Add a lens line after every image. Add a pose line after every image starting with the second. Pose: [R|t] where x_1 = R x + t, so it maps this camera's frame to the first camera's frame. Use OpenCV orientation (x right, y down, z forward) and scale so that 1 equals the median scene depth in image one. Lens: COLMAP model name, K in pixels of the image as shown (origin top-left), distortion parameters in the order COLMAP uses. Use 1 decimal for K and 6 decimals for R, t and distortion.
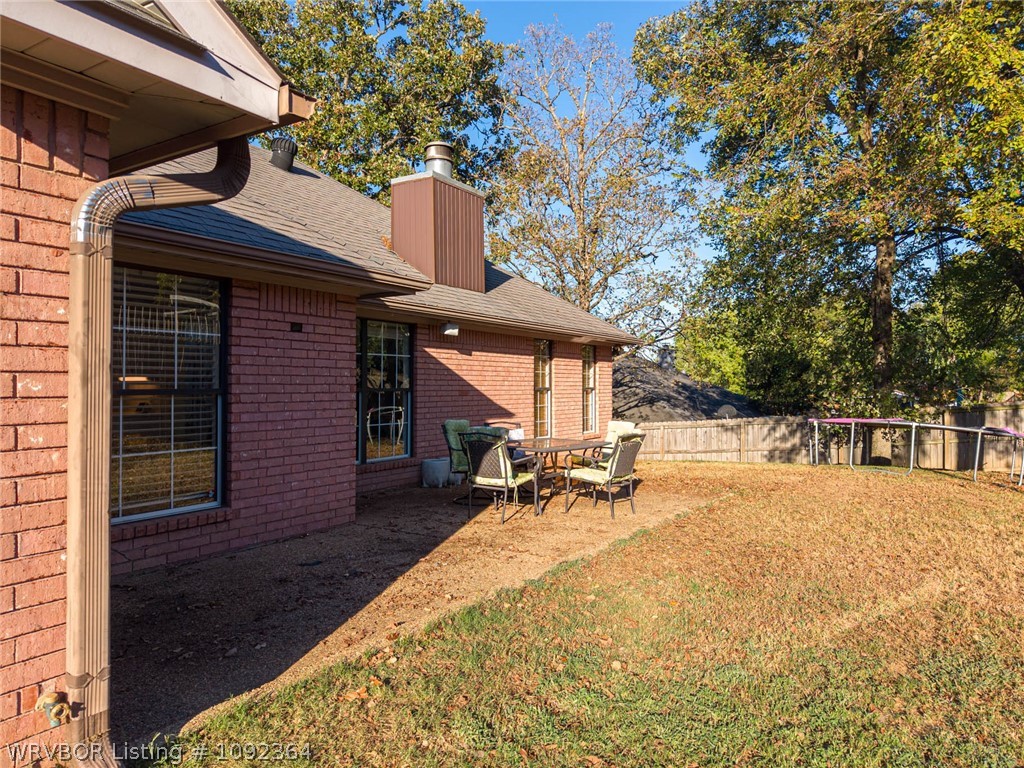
lens RADIAL K [[683.4, 0, 507.1], [0, 683.4, 378.4], [0, 0, 1]] dist [0.035316, -0.032677]
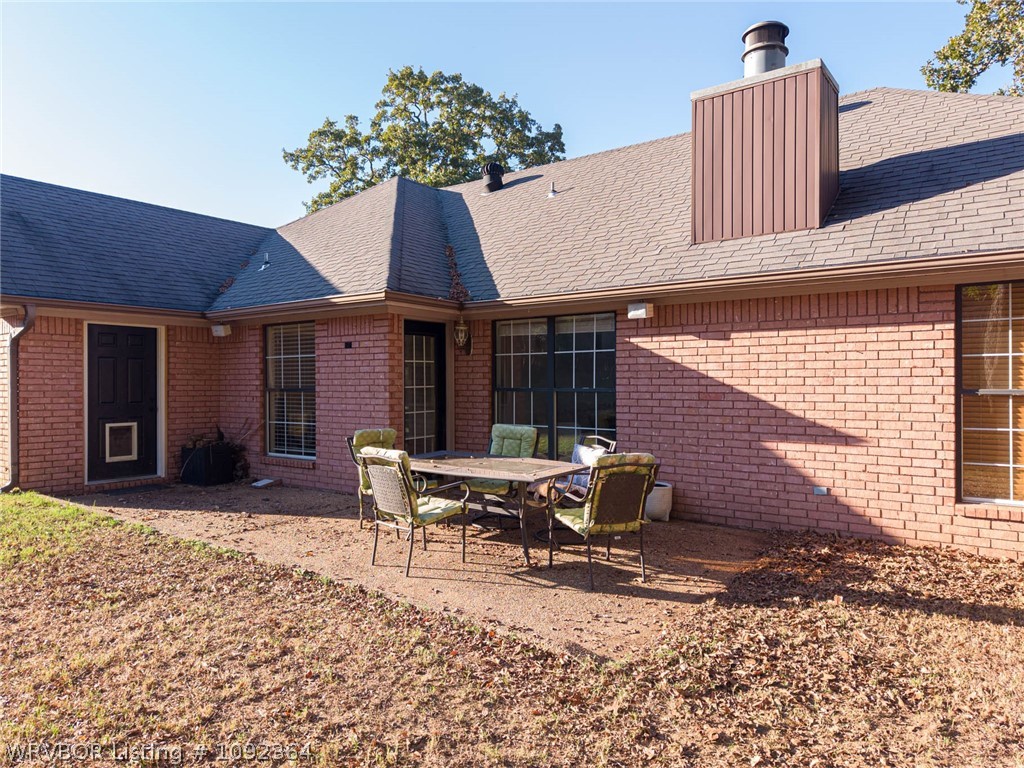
lens RADIAL K [[683.4, 0, 512.5], [0, 683.4, 382.9], [0, 0, 1]] dist [0.035316, -0.032677]
pose [[-0.083278, -0.006463, -0.996505, 0.635678], [0.012117, 0.999898, -0.007498, 0.010804], [0.996453, -0.012699, -0.083191, 0.866354]]
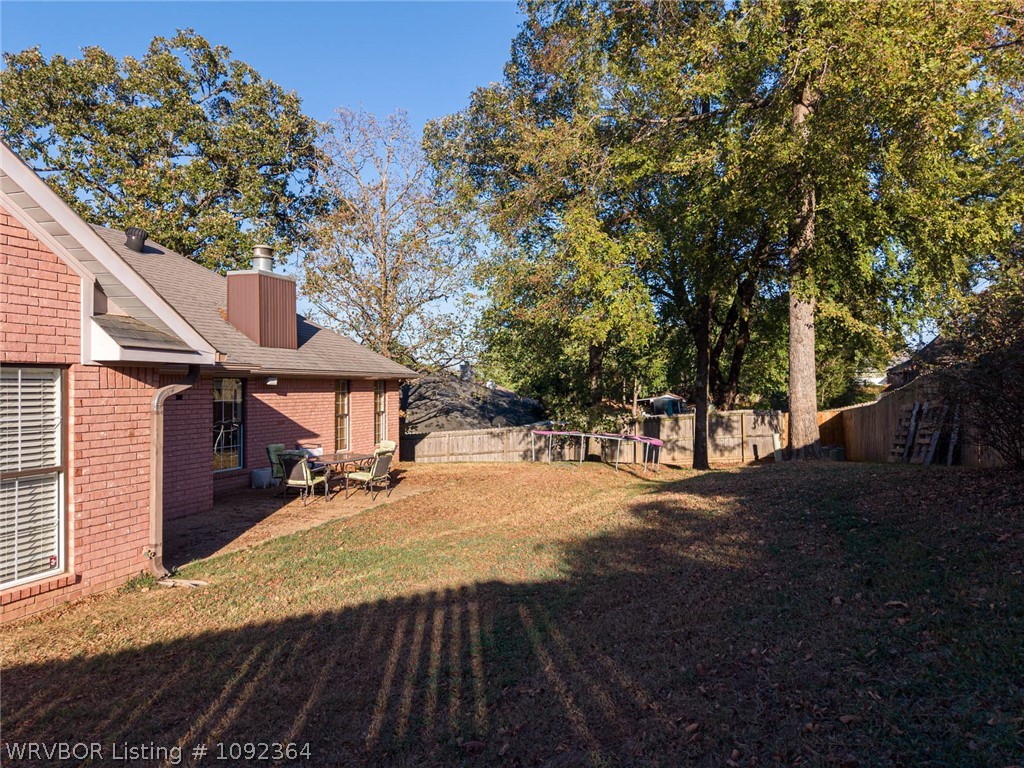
lens RADIAL K [[683.4, 0, 507.2], [0, 683.4, 376.9], [0, 0, 1]] dist [0.035316, -0.032677]
pose [[0.967830, 0.001904, 0.251599, 0.034976], [-0.001552, 0.999998, -0.001598, -0.074545], [-0.251602, 0.001157, 0.967830, -0.534945]]
